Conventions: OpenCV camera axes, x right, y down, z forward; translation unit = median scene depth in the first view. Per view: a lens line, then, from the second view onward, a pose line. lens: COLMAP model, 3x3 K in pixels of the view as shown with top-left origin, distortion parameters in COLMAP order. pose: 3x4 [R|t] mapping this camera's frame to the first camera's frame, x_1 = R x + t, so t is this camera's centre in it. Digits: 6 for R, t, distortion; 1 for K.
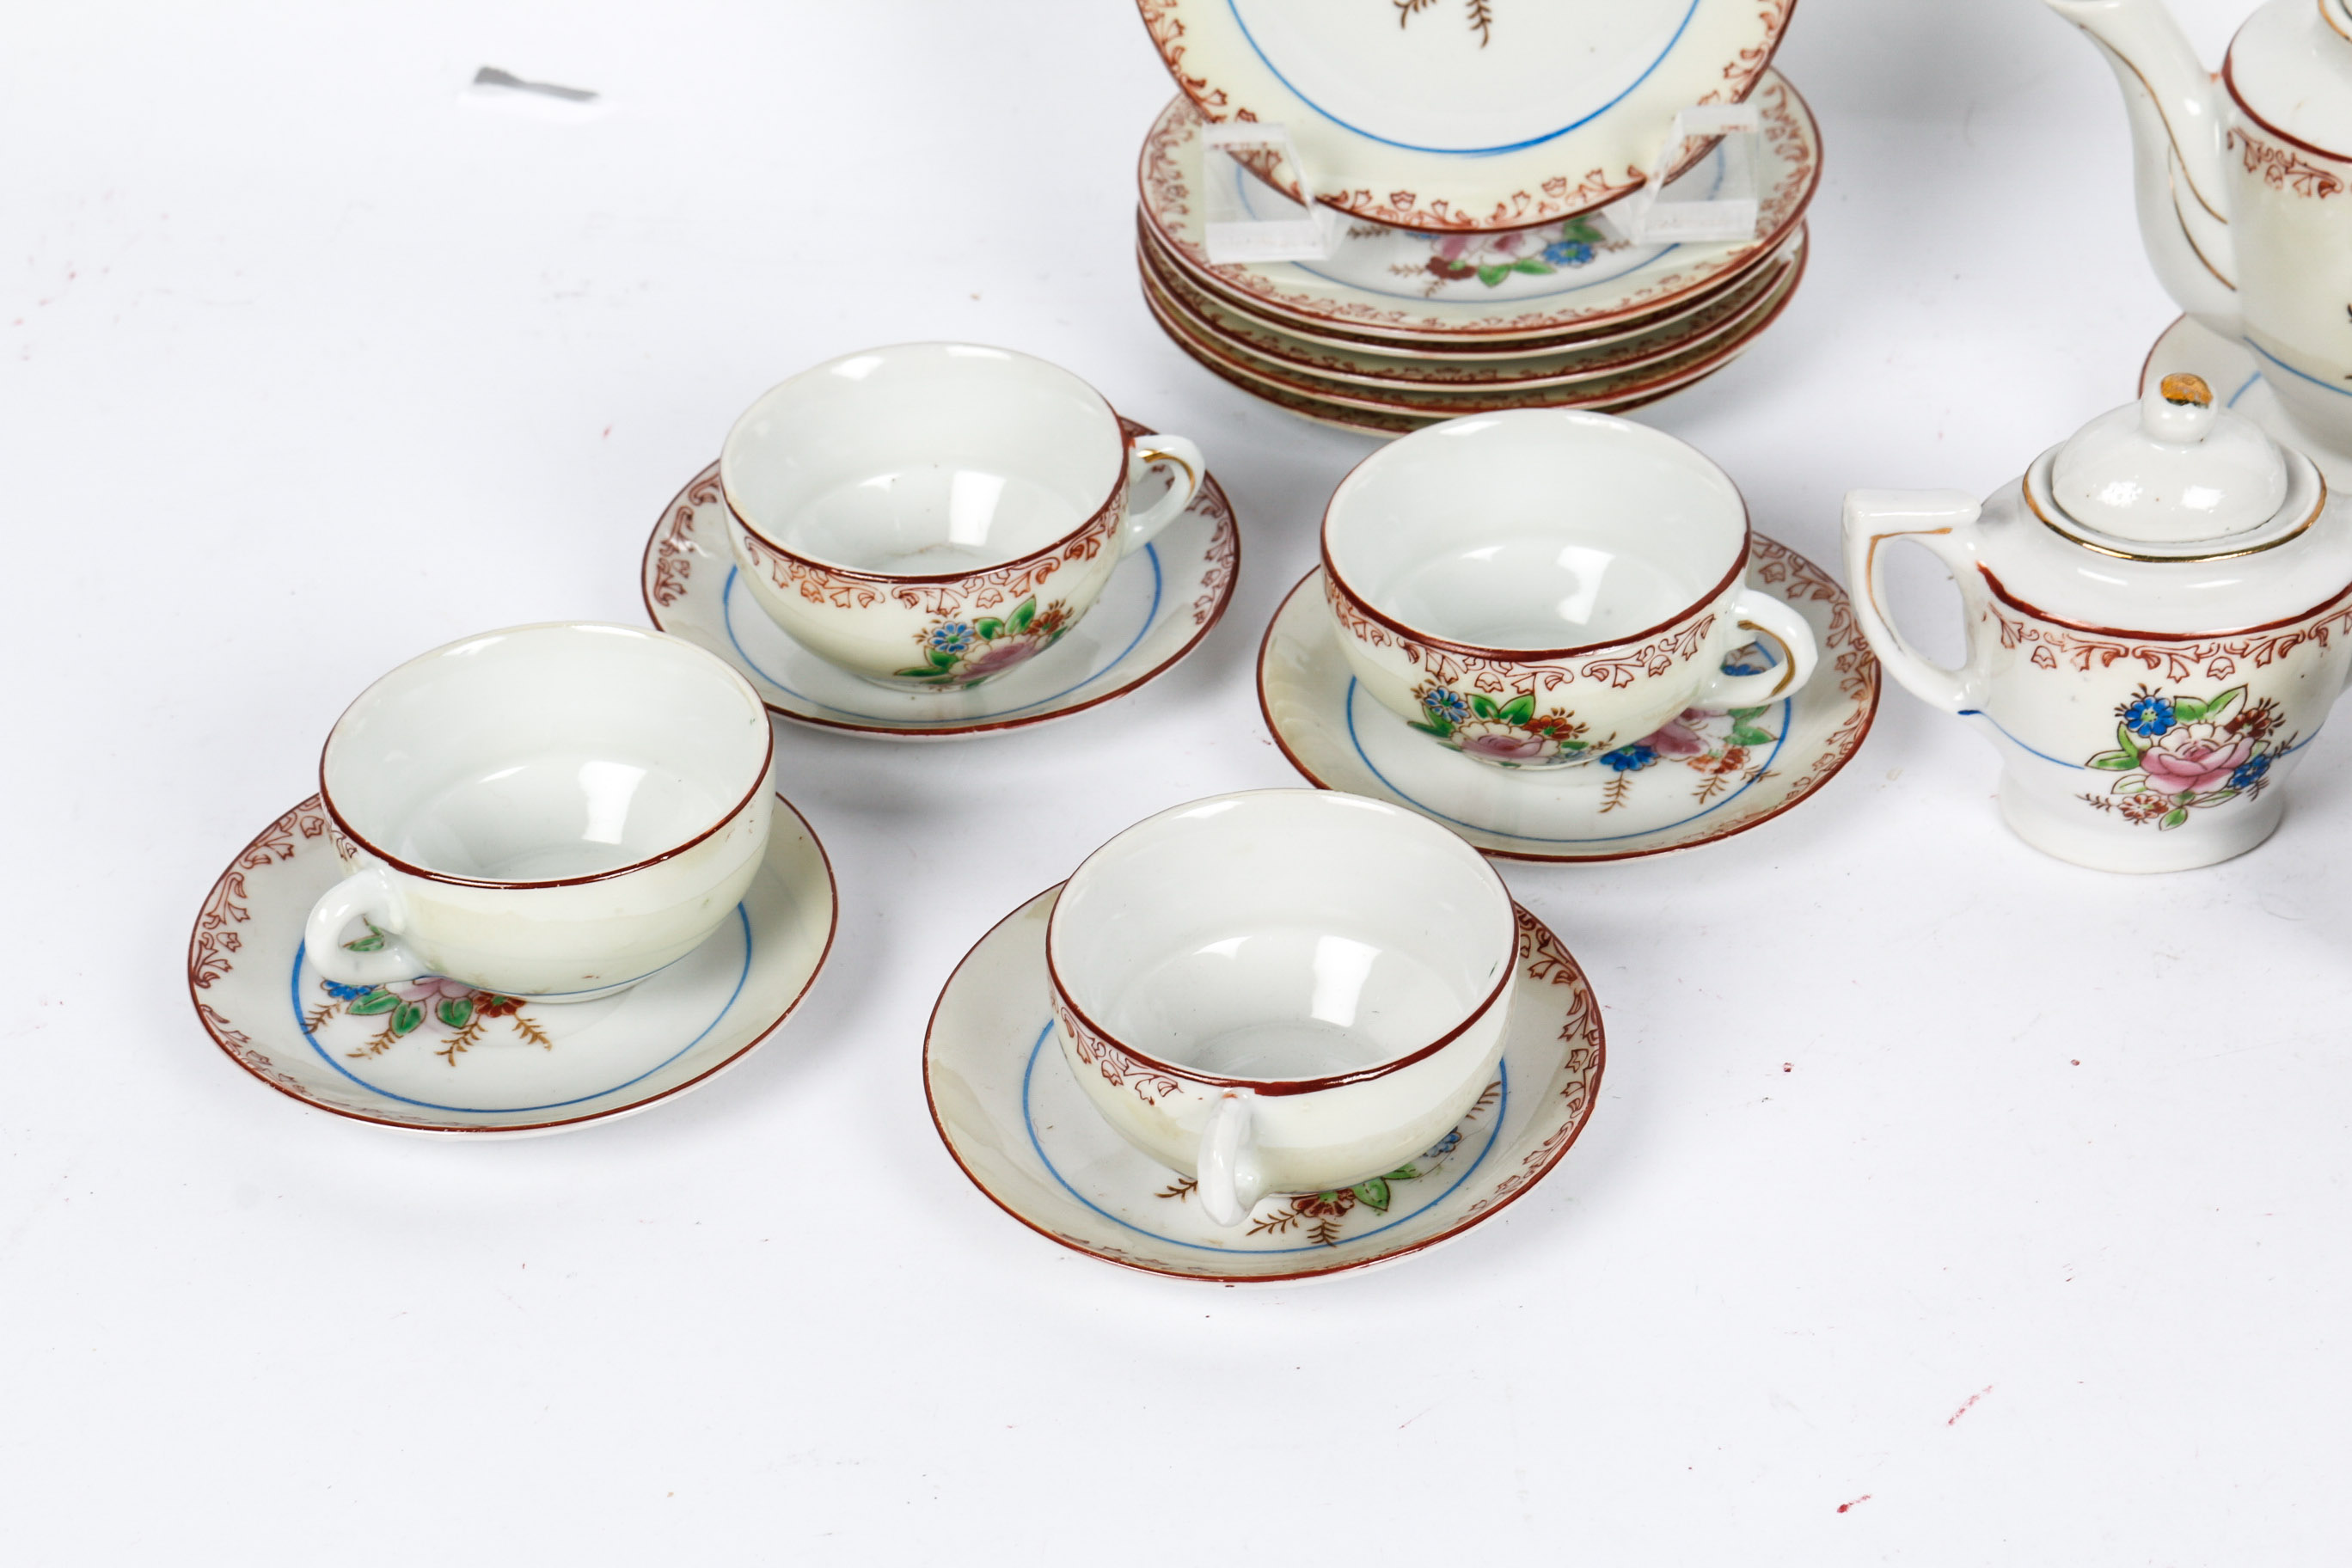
lens RADIAL K [[5648.1, 0, 1176.0], [0, 5648.1, 784.0], [0, 0, 1]] dist [0.052475, 0.354424]
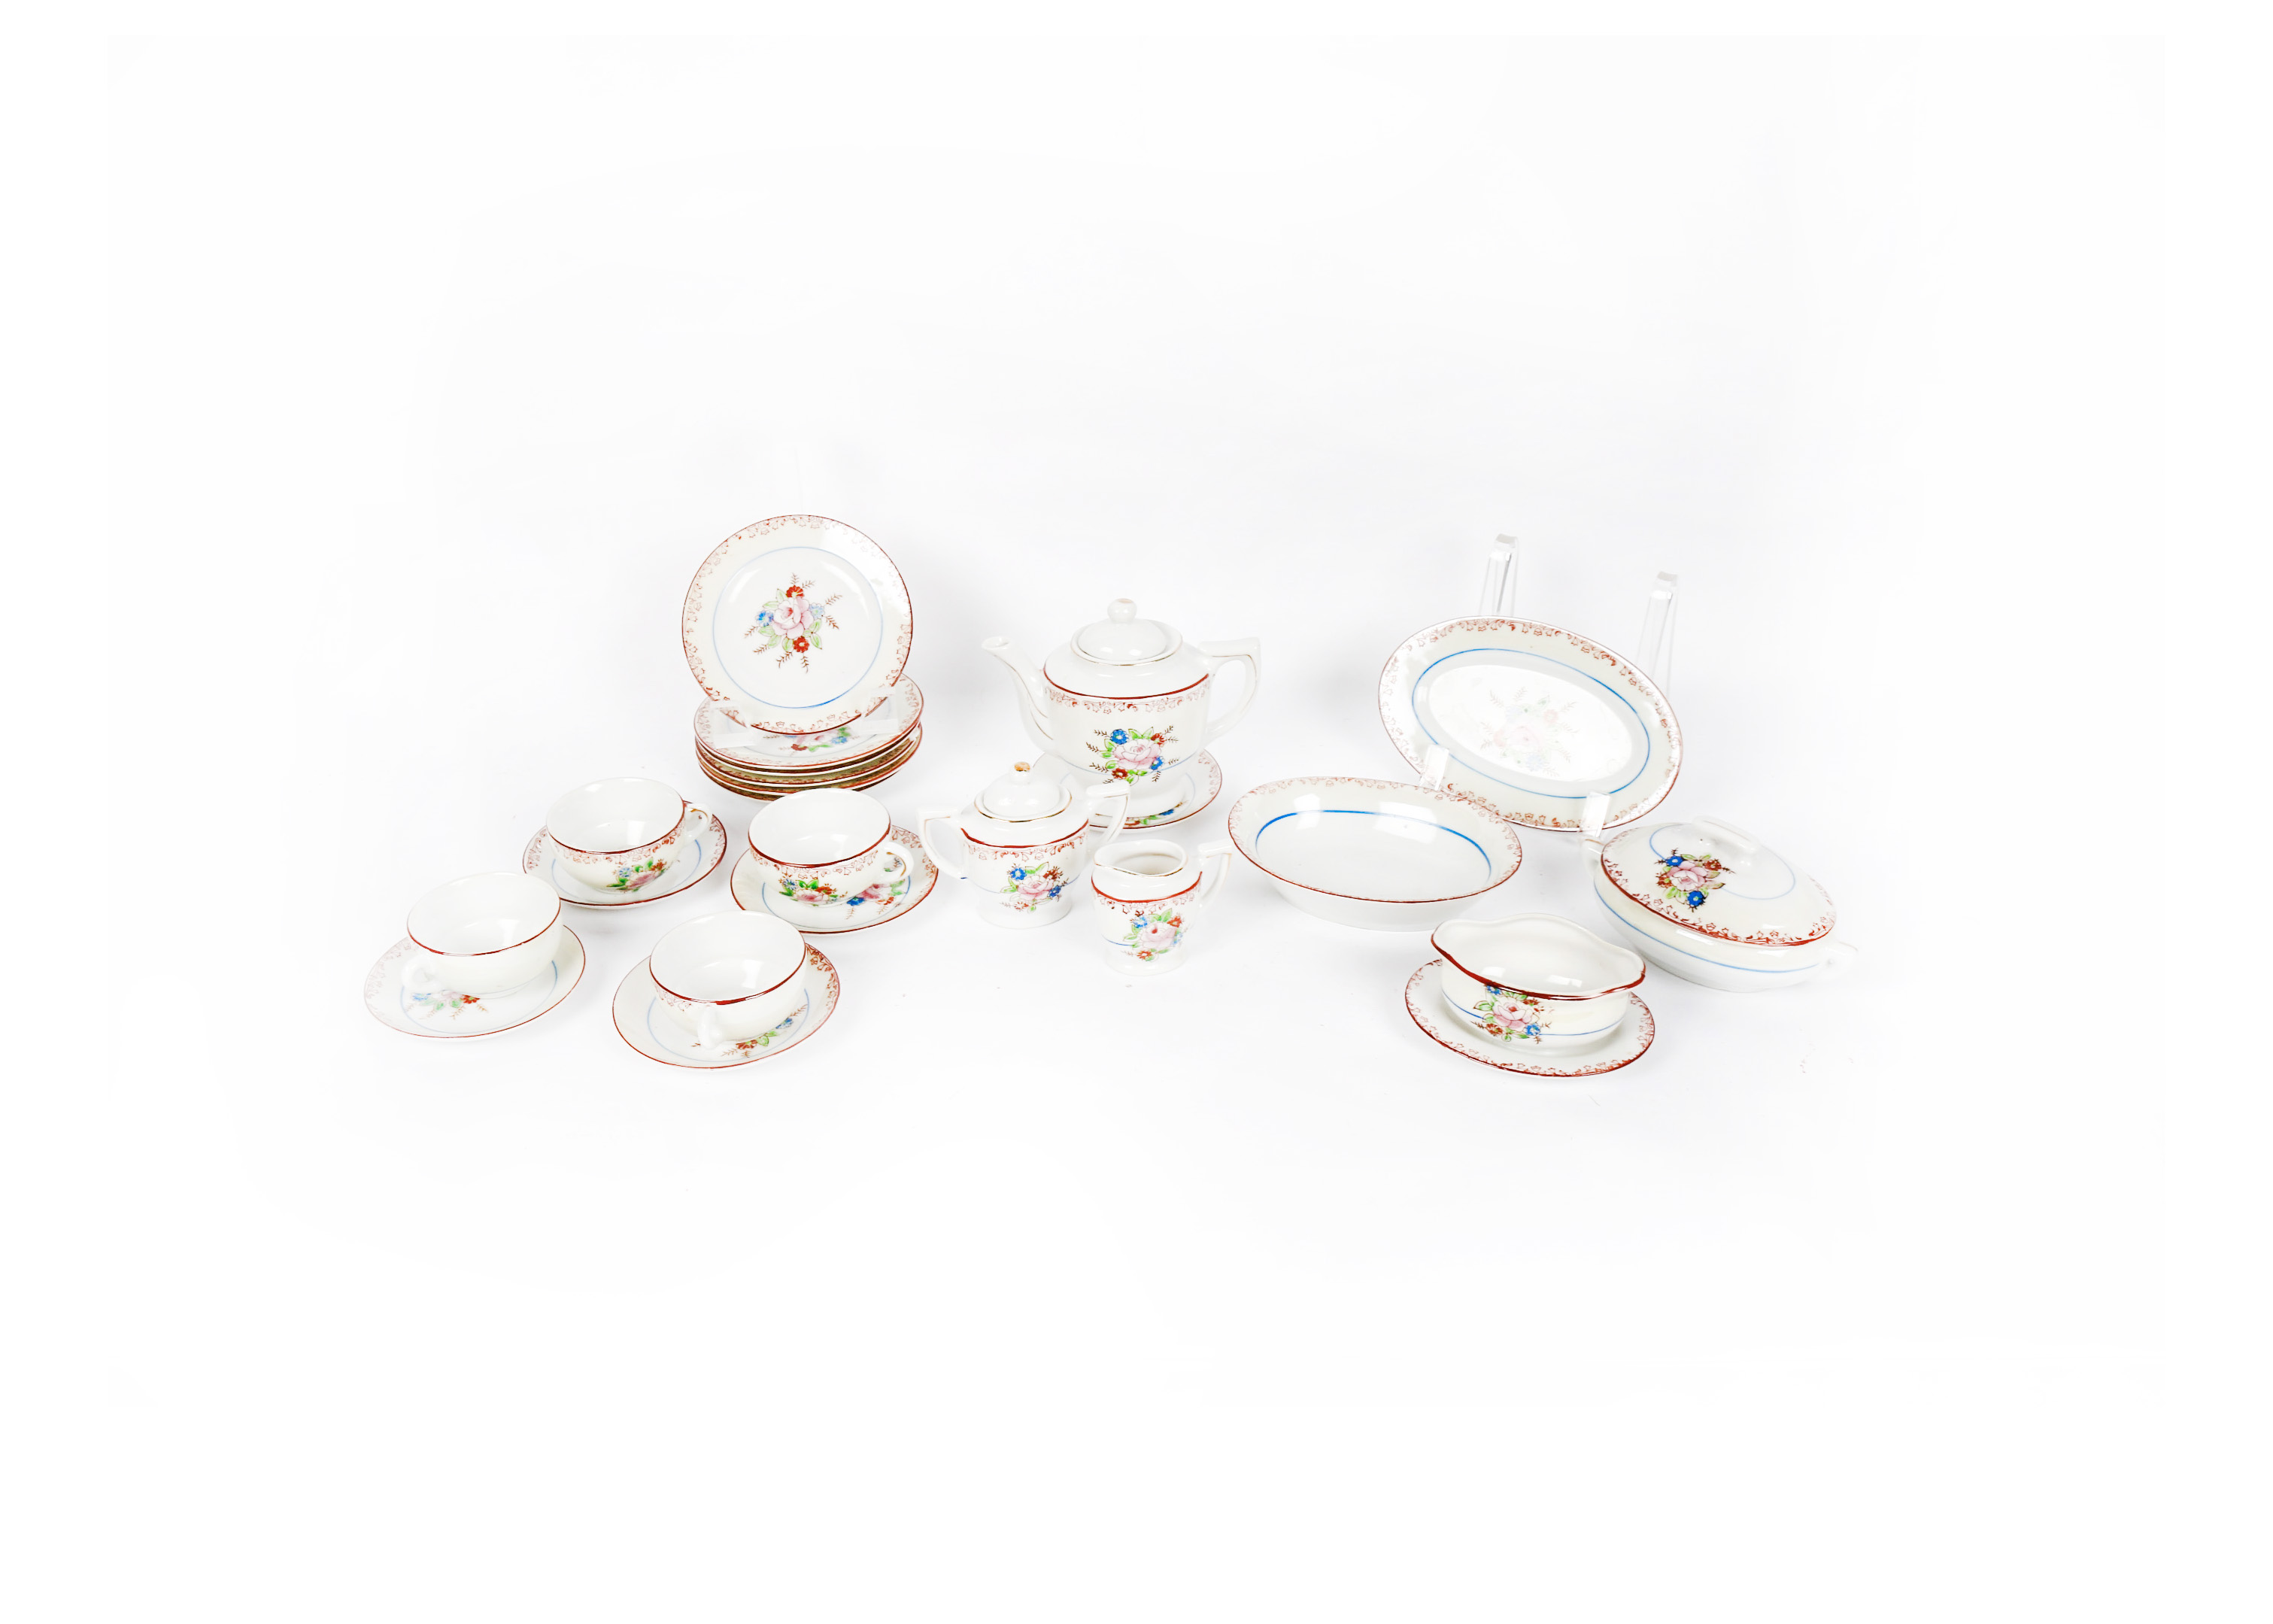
lens RADIAL K [[2261.7, 0, 1139.5], [0, 2261.7, 749.5], [0, 0, 1]] dist [-0.091607, 0.008373]
pose [[0.990346, -0.045713, 0.130861, 0.075622], [0.061224, 0.991234, -0.117076, 0.064413], [-0.124362, 0.123958, 0.984464, -0.205277]]
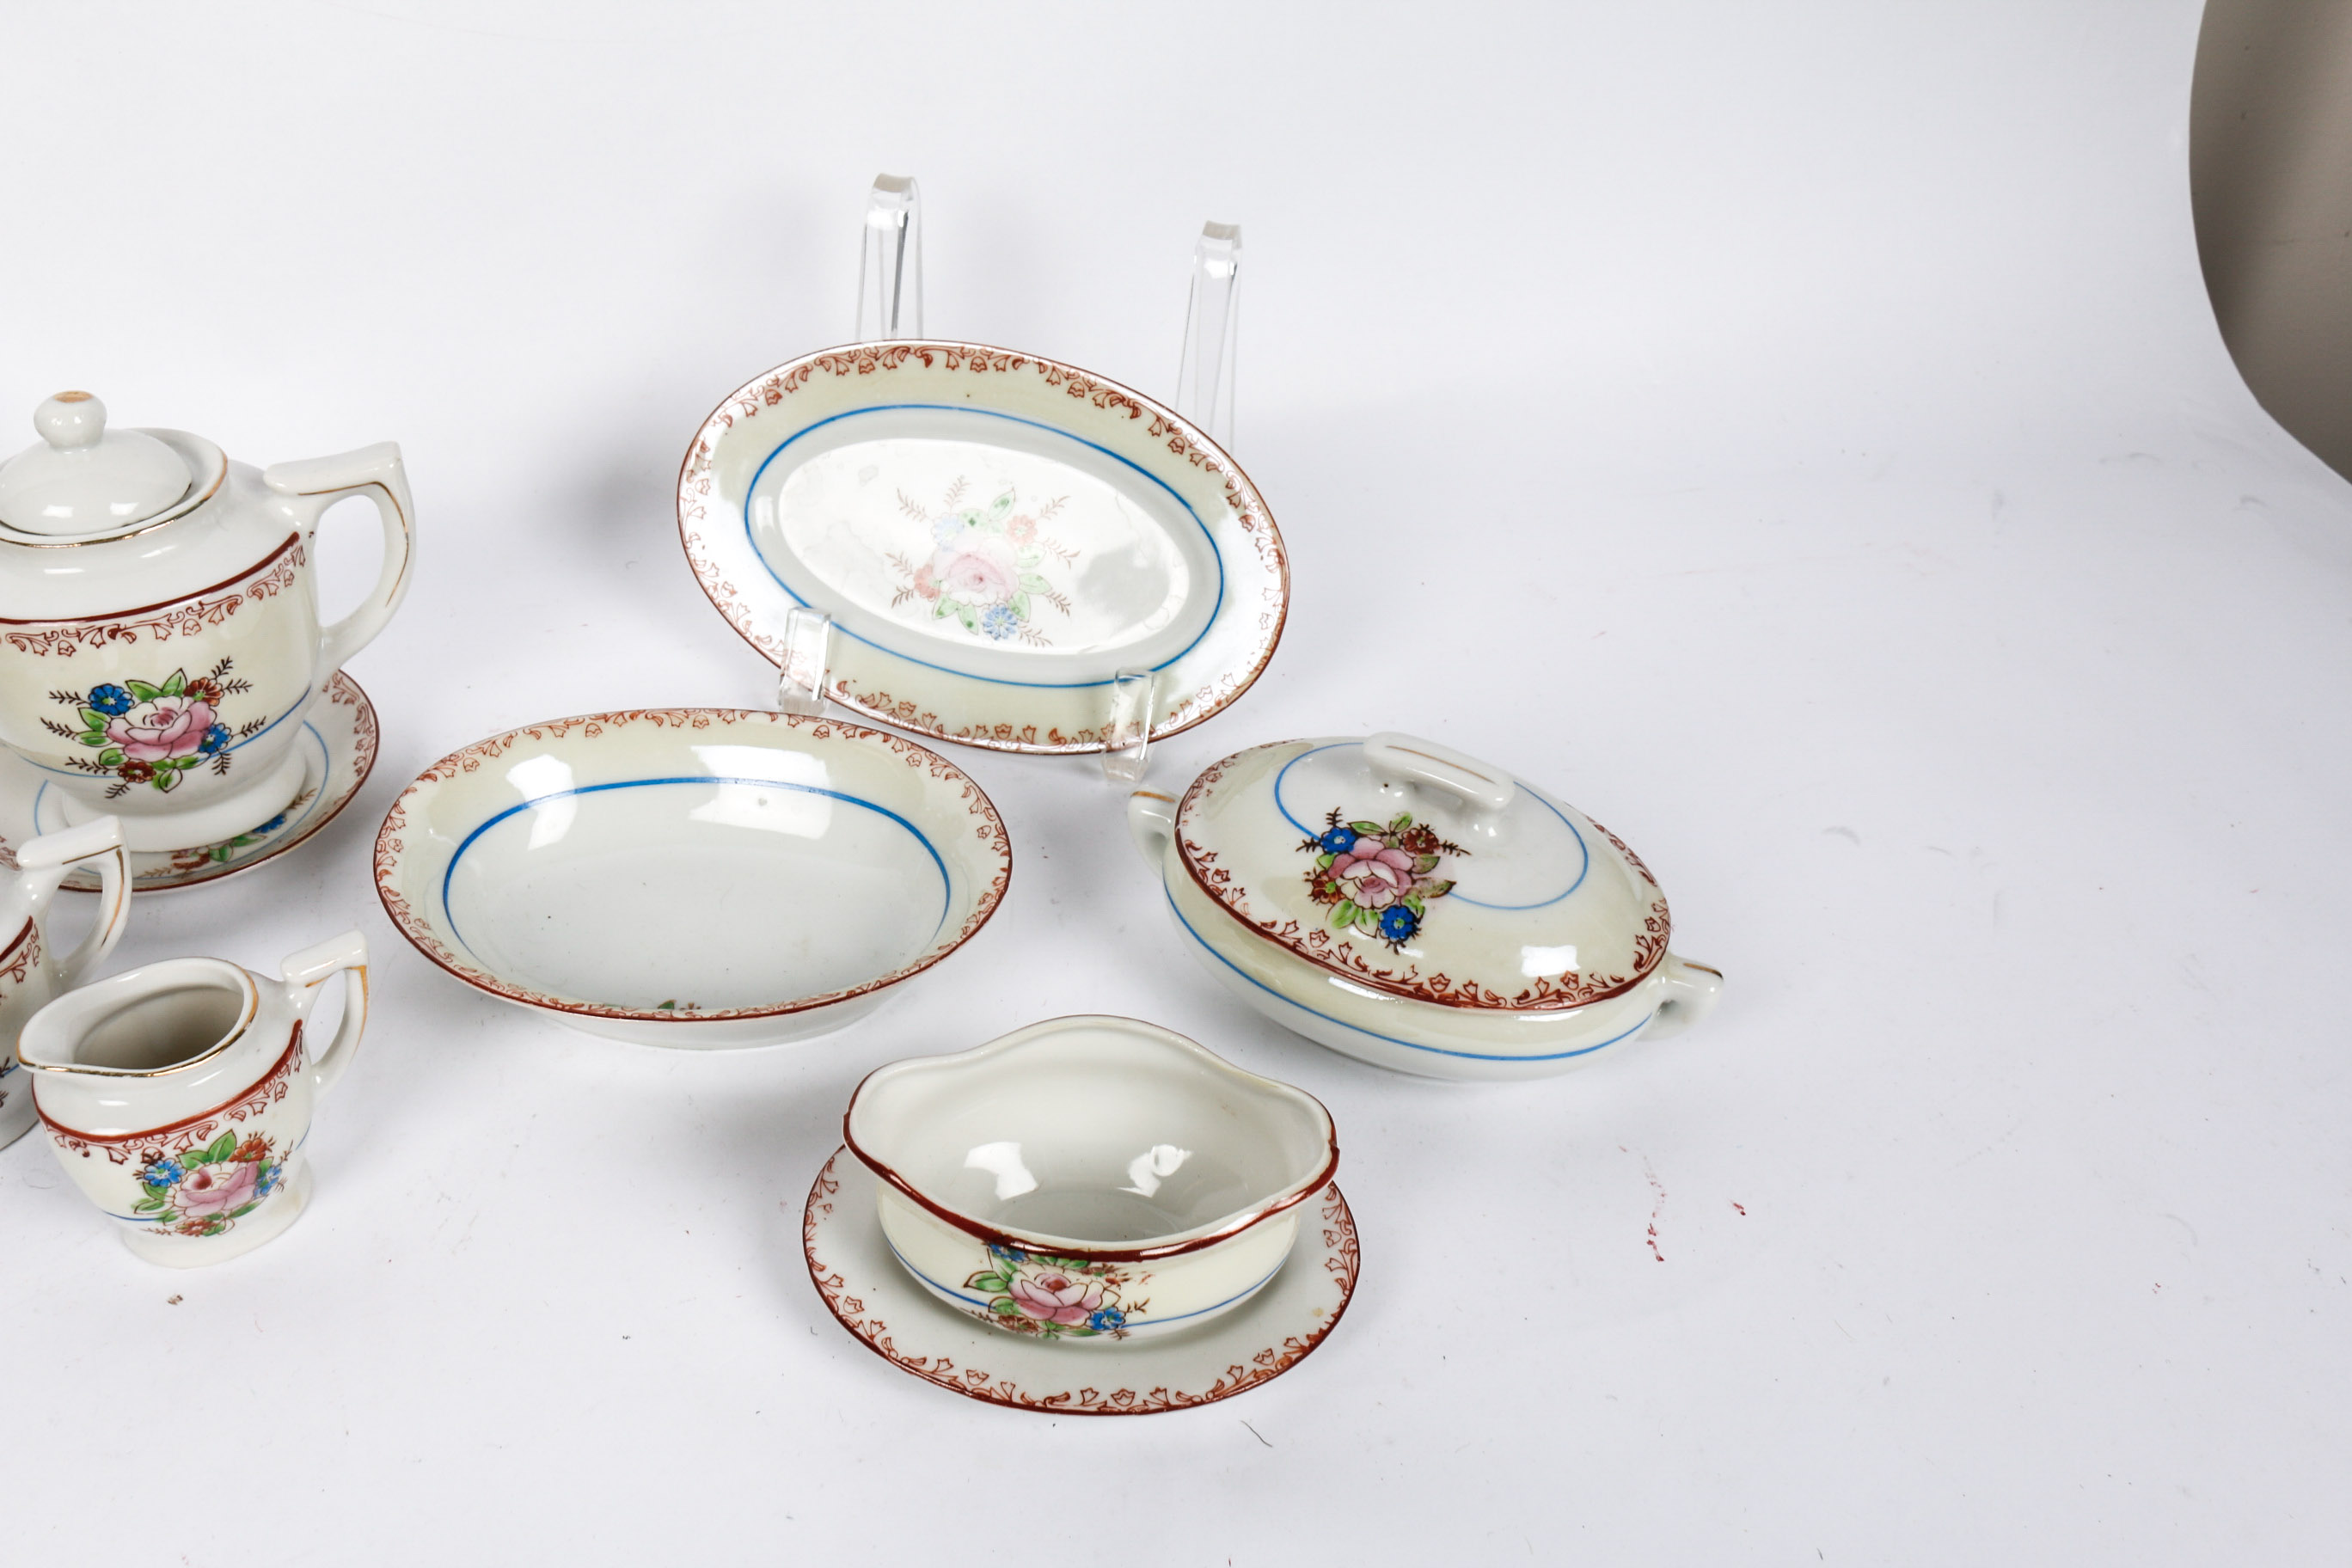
lens RADIAL K [[2253.1, 0, 1176.0], [0, 2253.1, 784.0], [0, 0, 1]] dist [-0.134556, 0.116174]
pose [[0.903799, -0.204984, 0.375670, 0.254177], [0.193871, 0.978695, 0.067602, -0.051173], [-0.381524, 0.011733, 0.924285, 0.399218]]
